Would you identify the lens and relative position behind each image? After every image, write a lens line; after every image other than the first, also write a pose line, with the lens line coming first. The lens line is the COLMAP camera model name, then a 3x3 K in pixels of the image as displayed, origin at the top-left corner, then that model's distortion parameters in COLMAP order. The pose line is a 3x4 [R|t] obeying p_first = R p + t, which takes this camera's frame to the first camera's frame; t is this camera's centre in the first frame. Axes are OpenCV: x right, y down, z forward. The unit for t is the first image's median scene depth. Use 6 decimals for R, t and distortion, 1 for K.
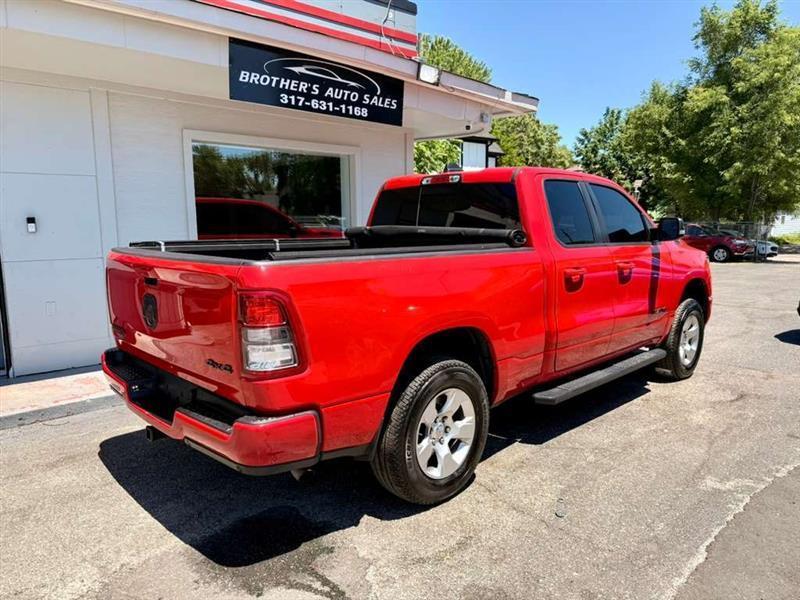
lens RADIAL K [[564.9, 0, 396.1], [0, 564.9, 298.5], [0, 0, 1]] dist [-0.005378, -0.010982]
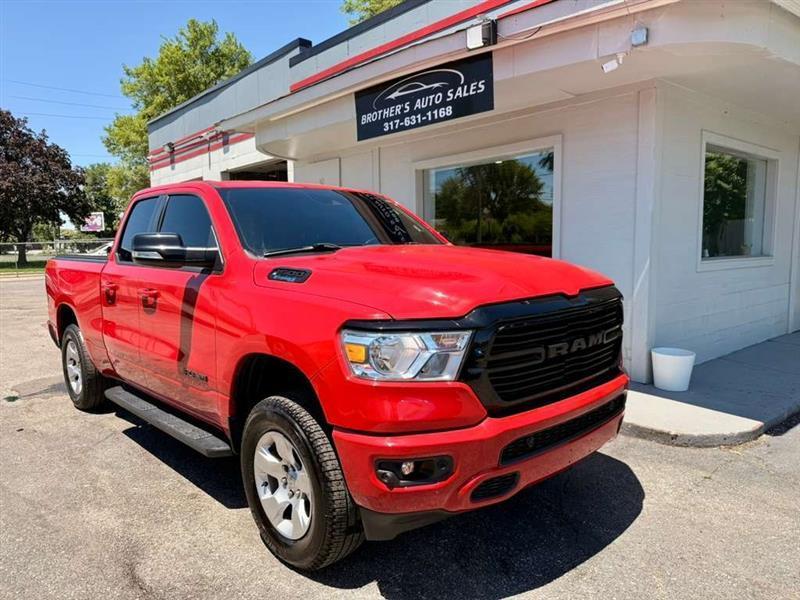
lens RADIAL K [[588.4, 0, 401.8], [0, 588.4, 301.9], [0, 0, 1]] dist [0.000018, -0.005937]
pose [[-0.025630, 0.095552, -0.995094, 0.943033], [-0.122598, 0.987607, 0.097990, -0.125251], [0.992125, 0.124509, -0.013598, 1.042277]]
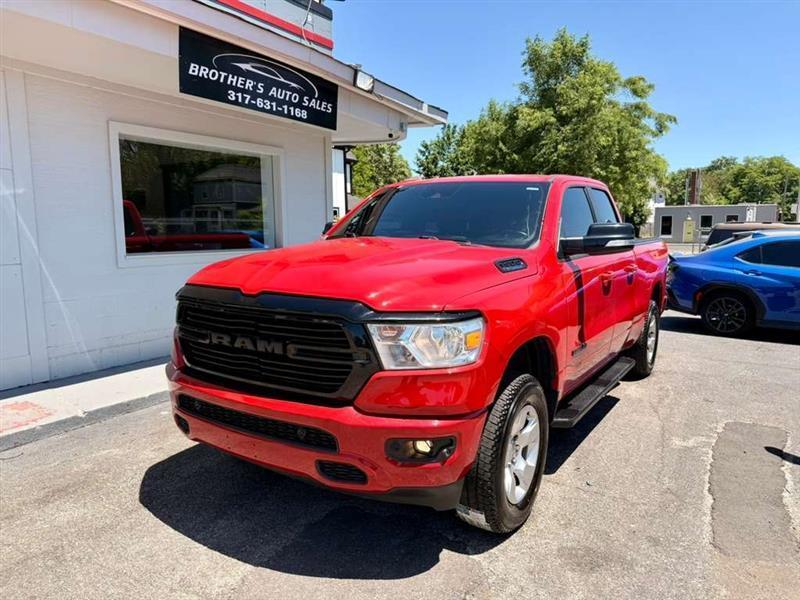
lens RADIAL K [[565.3, 0, 398.8], [0, 565.3, 301.5], [0, 0, 1]] dist [-0.007294, -0.007560]
pose [[0.959226, -0.032405, 0.280777, -0.197885], [0.034344, 0.999408, -0.001985, 0.005966], [-0.280546, 0.011547, 0.959771, 0.006981]]
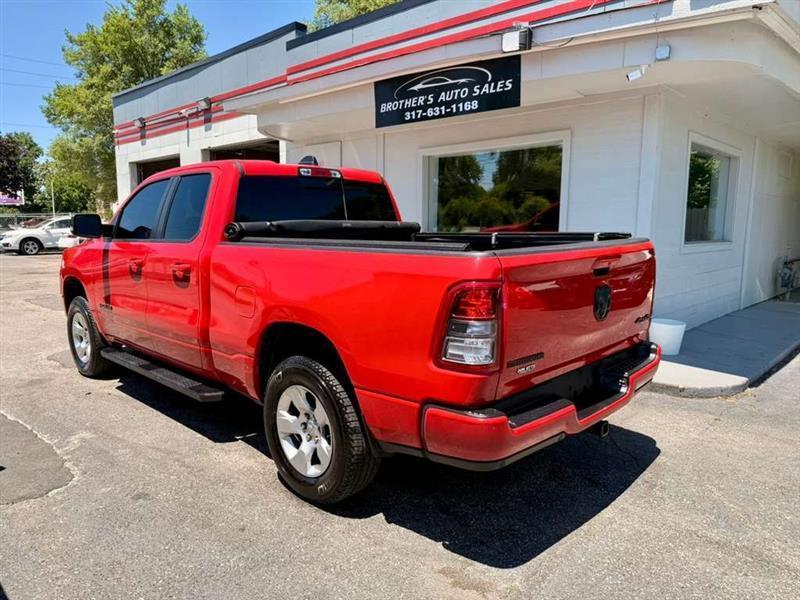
lens RADIAL K [[587.7, 0, 398.0], [0, 587.7, 303.4], [0, 0, 1]] dist [0.001776, -0.006693]
pose [[0.080013, 0.129053, -0.988404, 1.040634], [-0.140634, 0.983127, 0.116979, -0.100797], [0.986823, 0.129644, 0.096812, 0.871340]]
